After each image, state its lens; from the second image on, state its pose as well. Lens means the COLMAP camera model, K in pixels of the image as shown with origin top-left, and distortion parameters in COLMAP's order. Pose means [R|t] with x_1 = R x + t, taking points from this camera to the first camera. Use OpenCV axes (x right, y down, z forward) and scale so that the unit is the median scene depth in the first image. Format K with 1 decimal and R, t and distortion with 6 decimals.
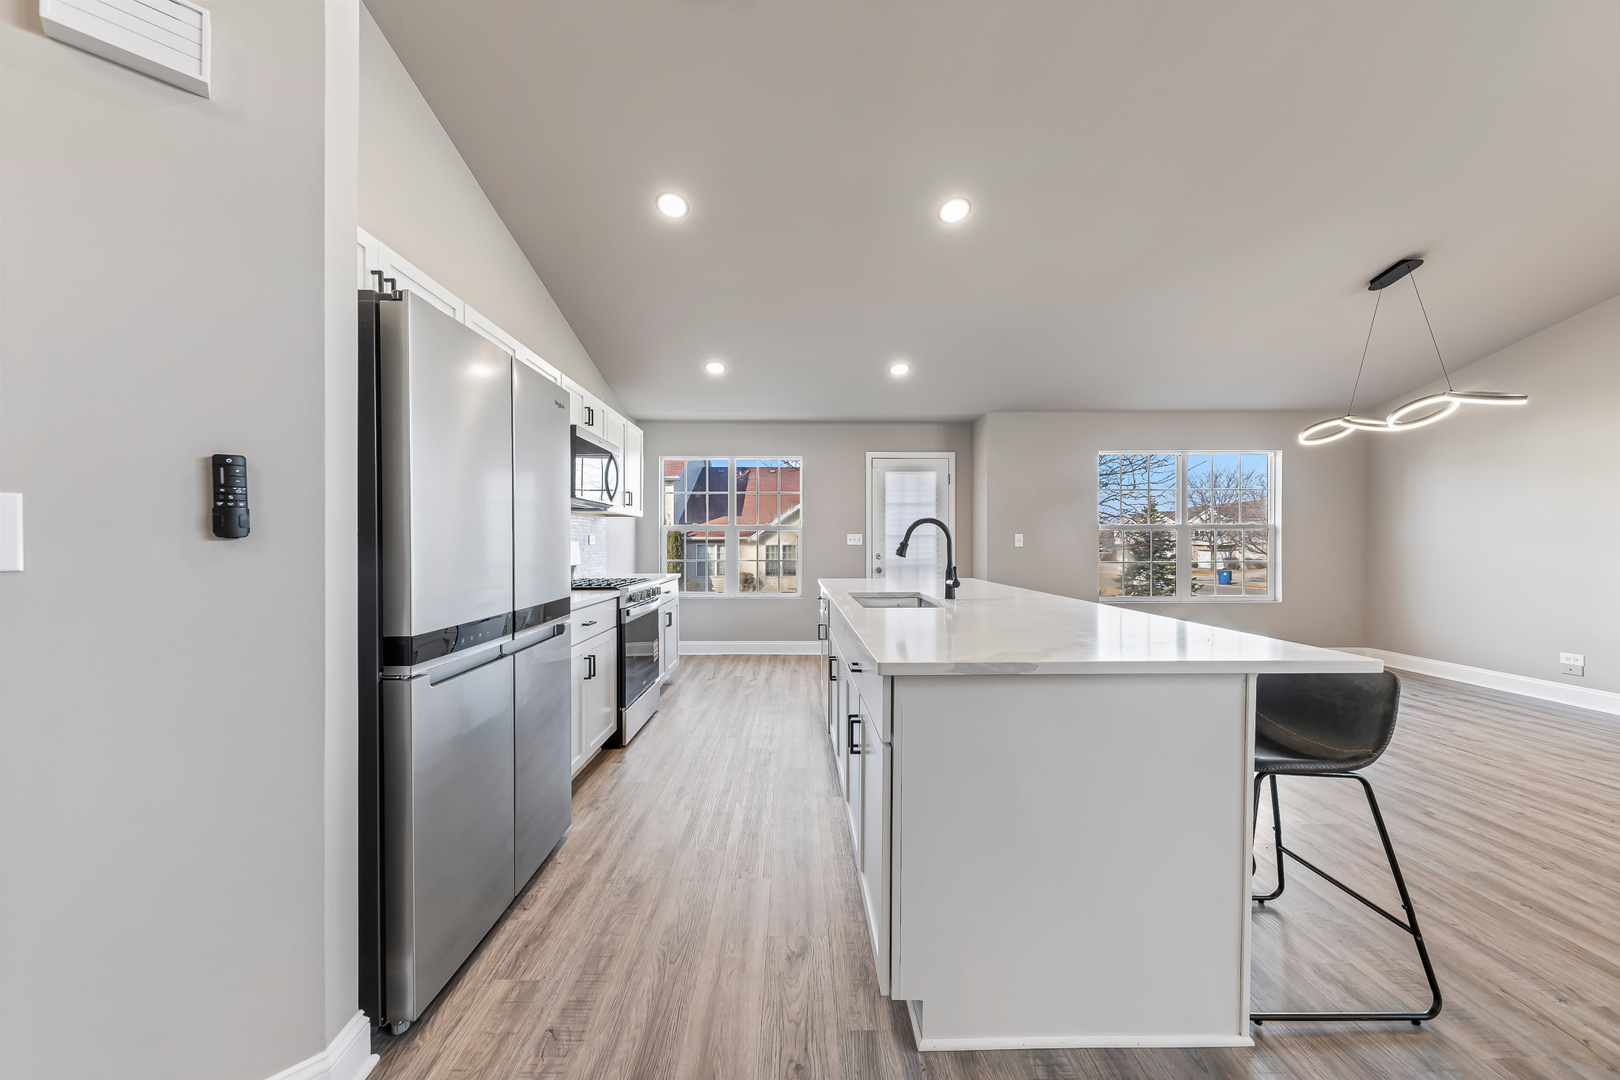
lens RADIAL K [[639.8, 0, 810.0], [0, 639.8, 540.0], [0, 0, 1]] dist [-0.000711, -0.000101]
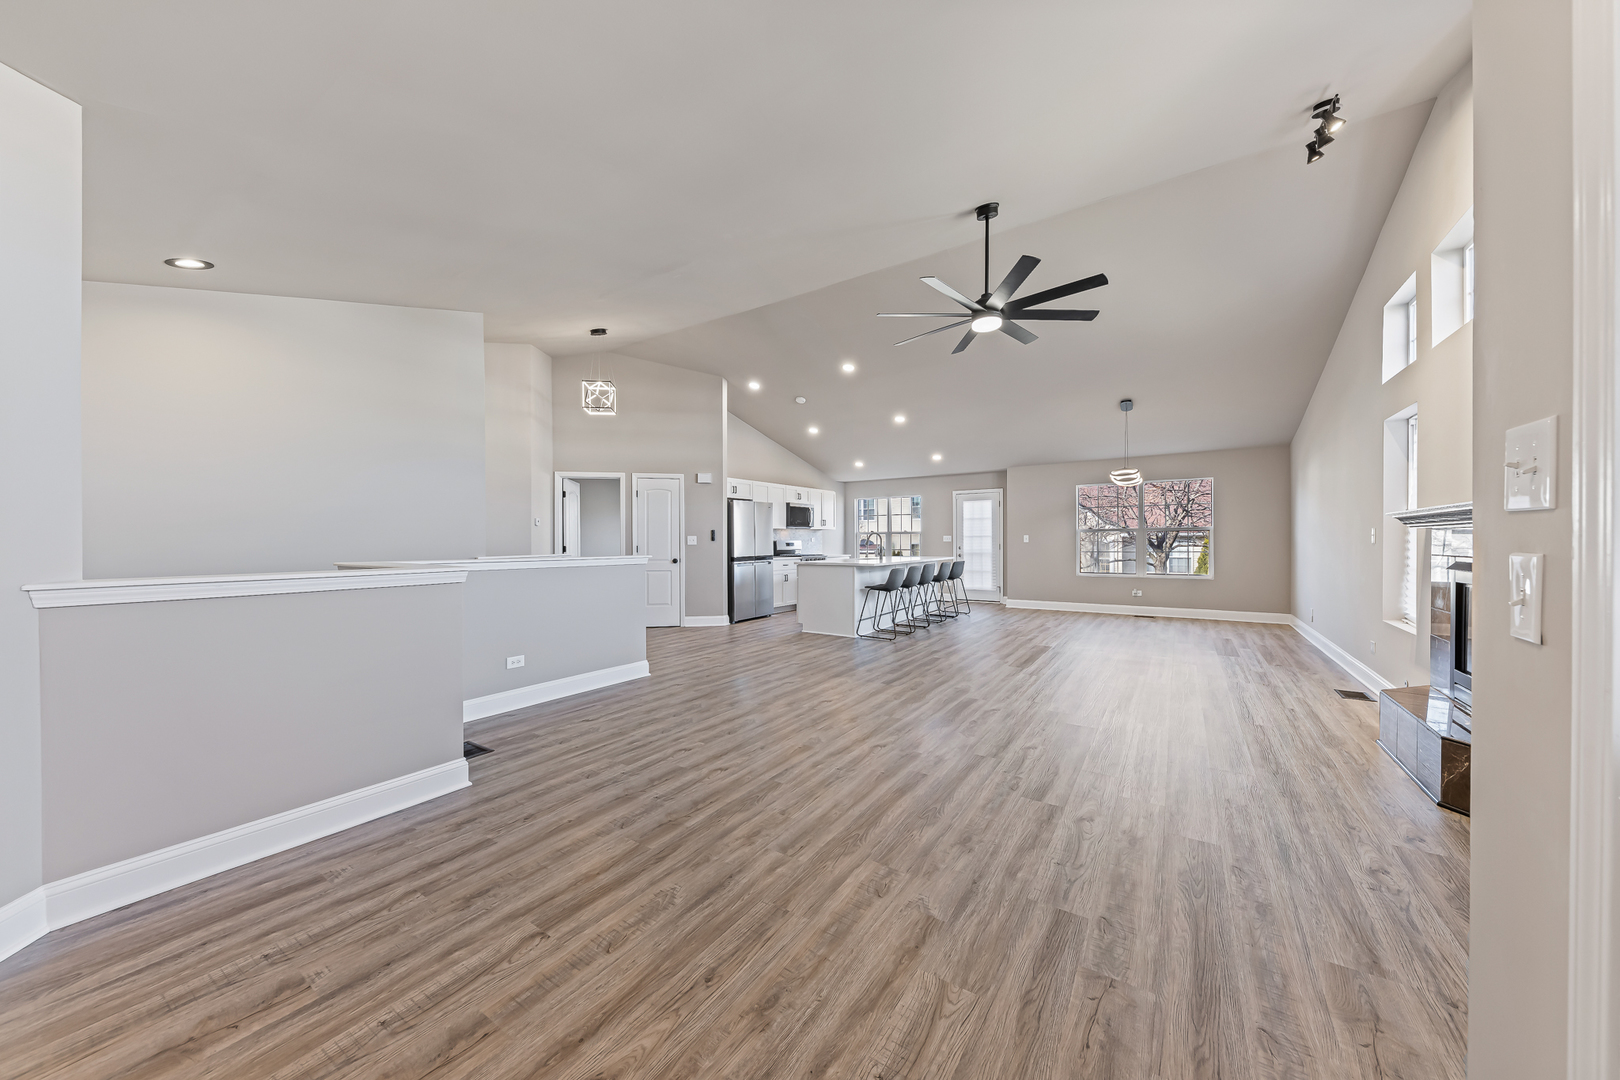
lens RADIAL K [[745.1, 0, 810.0], [0, 745.1, 540.0], [0, 0, 1]] dist [0.000091, 0.000003]
pose [[0.883524, -0.006494, -0.468340, 2.889249], [0.007720, 0.999970, 0.000699, -0.007555], [0.468322, -0.004233, 0.883548, -4.268651]]
